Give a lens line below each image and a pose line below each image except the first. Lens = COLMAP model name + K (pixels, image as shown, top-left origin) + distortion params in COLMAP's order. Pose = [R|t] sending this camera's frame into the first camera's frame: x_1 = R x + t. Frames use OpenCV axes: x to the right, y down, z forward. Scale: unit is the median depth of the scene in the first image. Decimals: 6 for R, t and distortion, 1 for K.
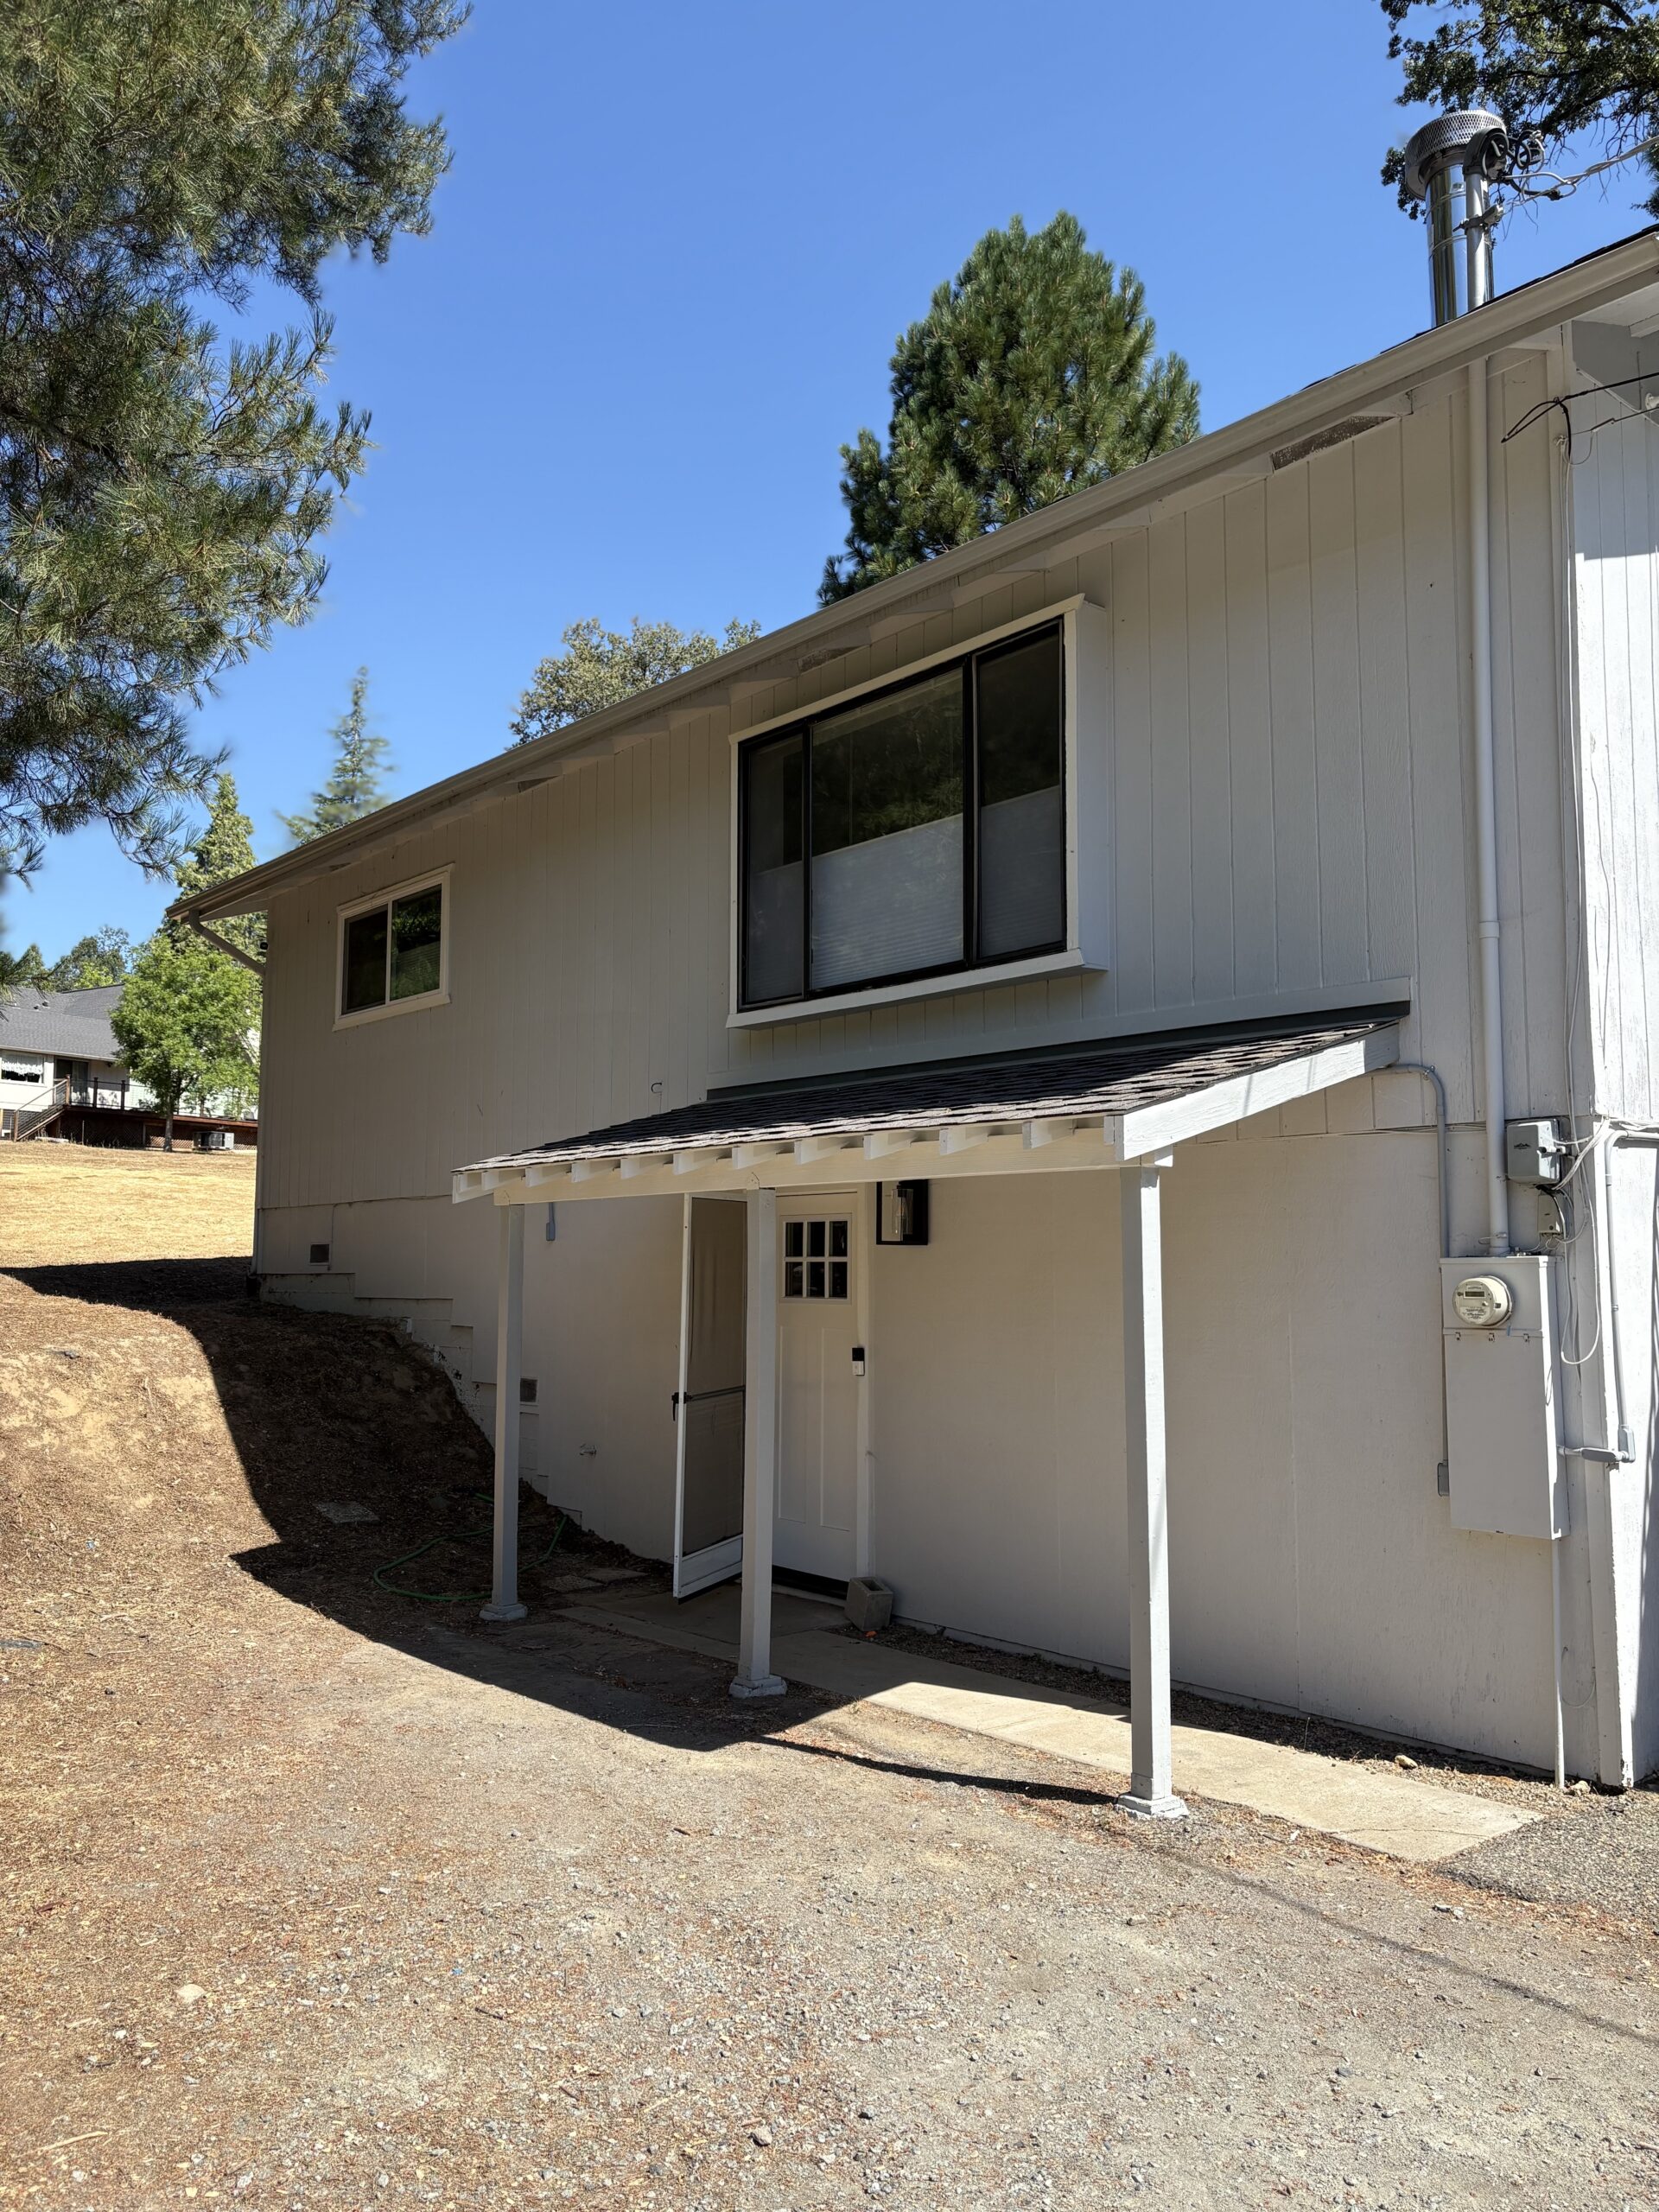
lens RADIAL K [[1681.1, 0, 829.5], [0, 1681.1, 1106.0], [0, 0, 1]] dist [0.005469, 0.002340]
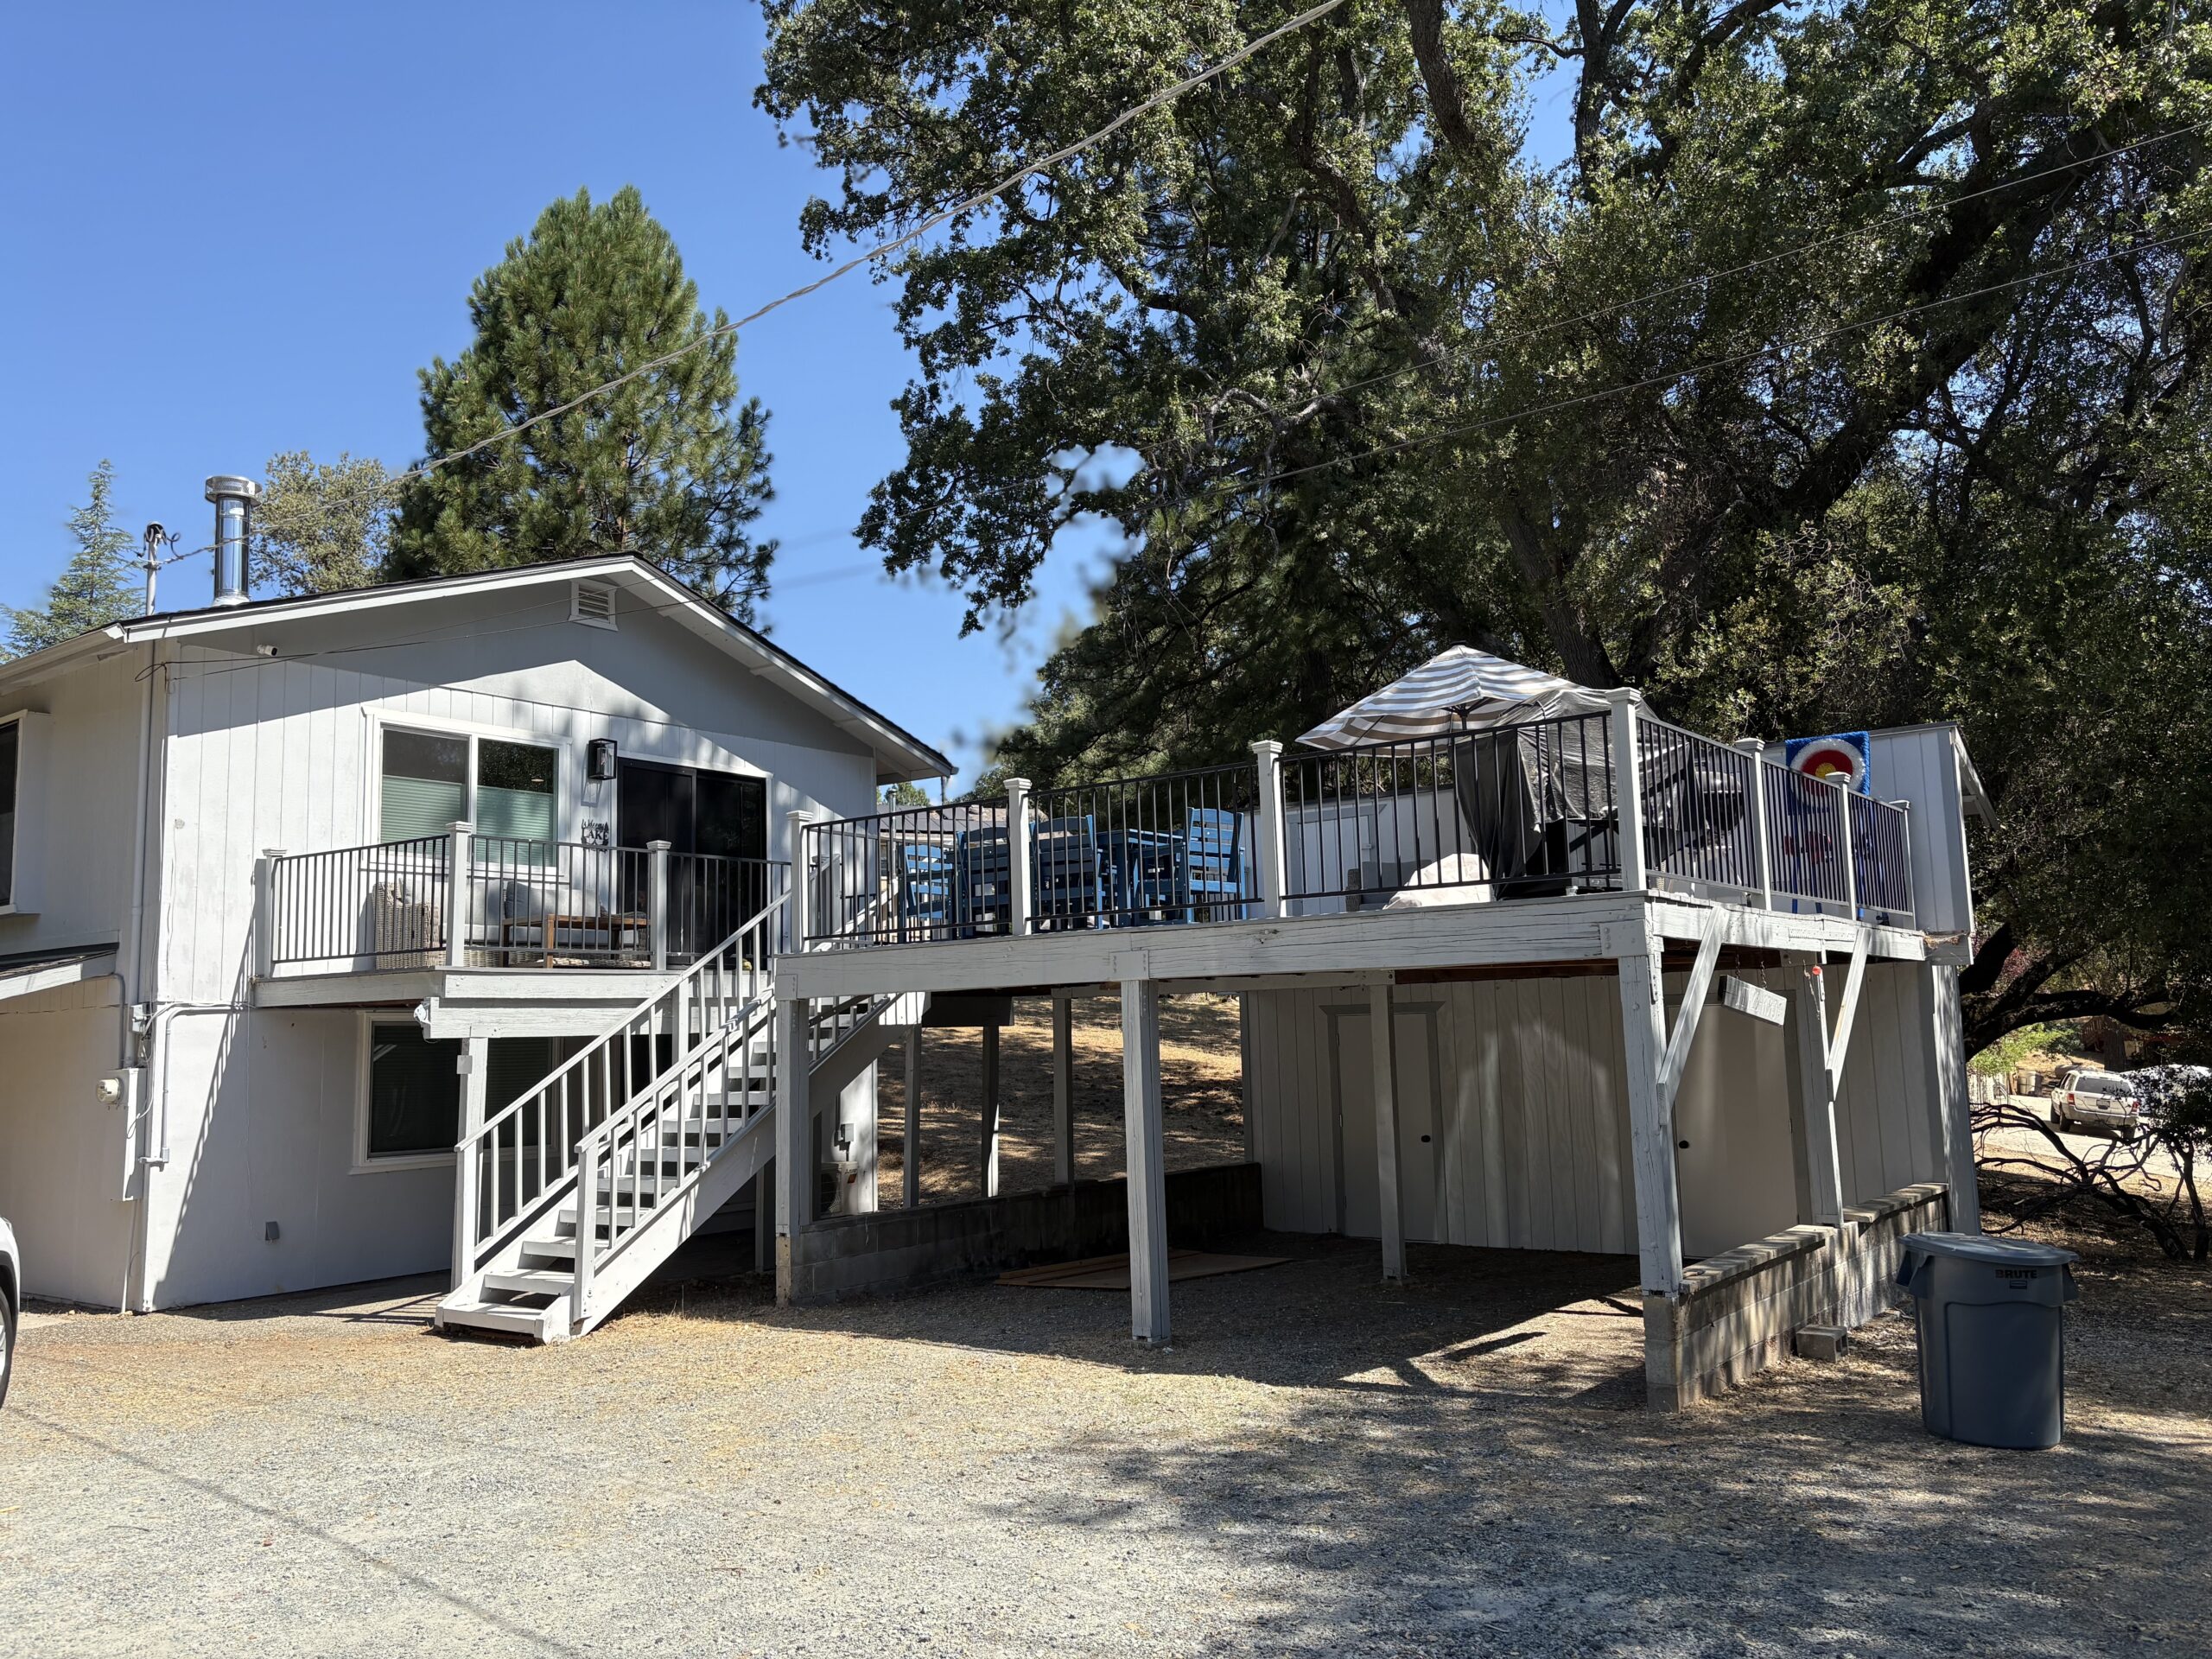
lens RADIAL K [[1622.6, 0, 1106.0], [0, 1622.6, 829.5], [0, 0, 1]] dist [-0.007435, -0.006842]
pose [[0.966389, -0.003189, 0.257063, 0.181043], [0.012581, 0.999312, -0.034897, -0.021043], [-0.256775, 0.036958, 0.965764, -0.217429]]
